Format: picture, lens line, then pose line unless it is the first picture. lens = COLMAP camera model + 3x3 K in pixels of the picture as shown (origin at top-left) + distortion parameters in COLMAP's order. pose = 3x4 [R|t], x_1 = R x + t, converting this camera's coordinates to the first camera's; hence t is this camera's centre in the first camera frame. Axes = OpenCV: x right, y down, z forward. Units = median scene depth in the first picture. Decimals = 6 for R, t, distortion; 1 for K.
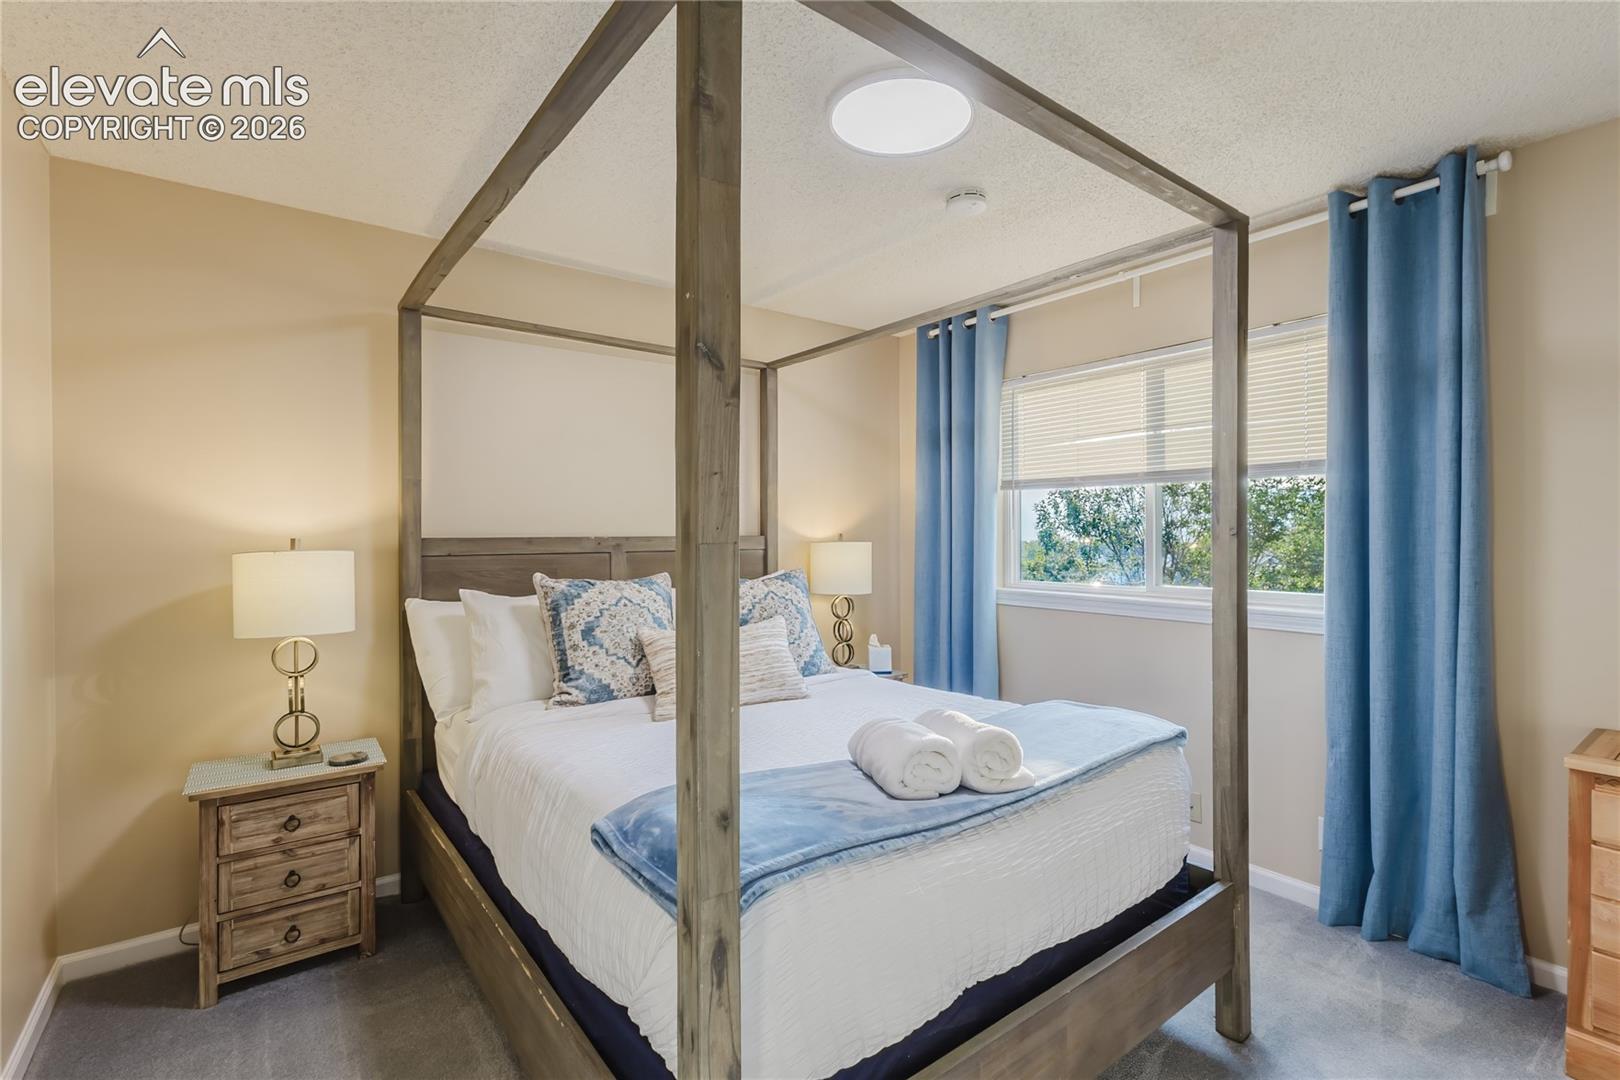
lens RADIAL K [[741.4, 0, 808.2], [0, 741.4, 534.9], [0, 0, 1]] dist [-0.002820, 0.001318]
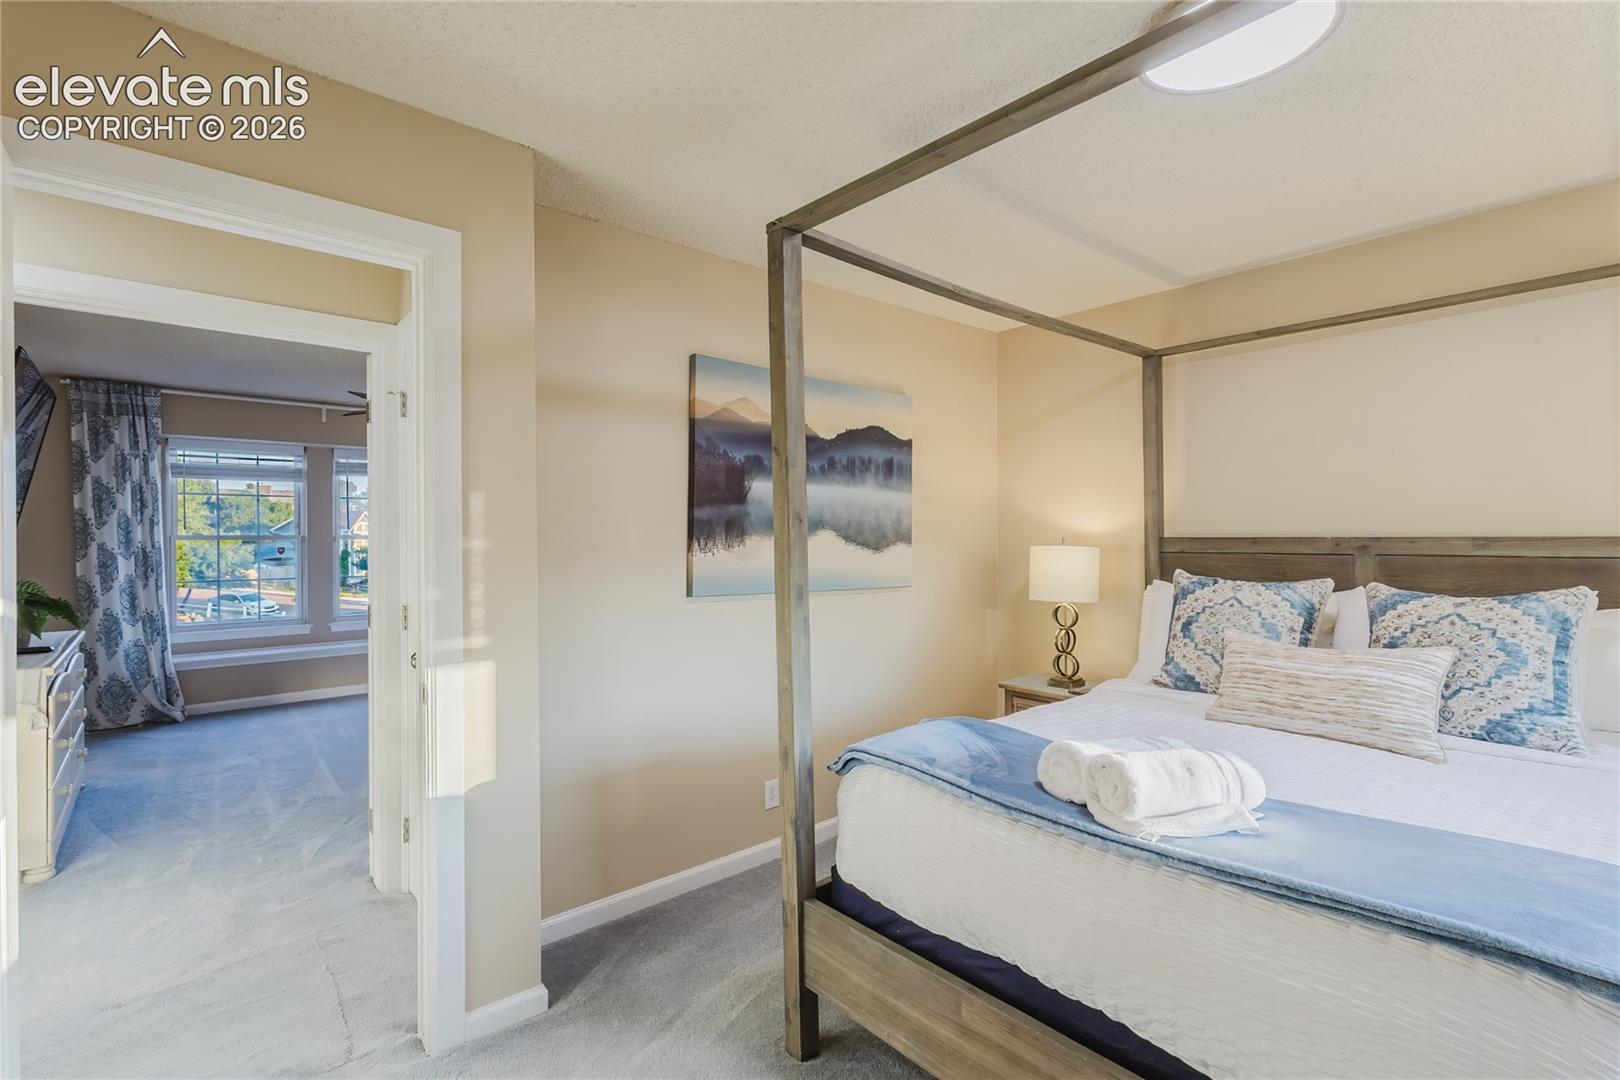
lens RADIAL K [[741.4, 0, 808.1], [0, 741.4, 546.1], [0, 0, 1]] dist [-0.002820, 0.001318]
pose [[0.049089, 0.015253, -0.998678, 0.747804], [-0.001492, 0.999883, 0.015198, 0.000614], [0.998793, 0.000744, 0.049106, 0.394366]]
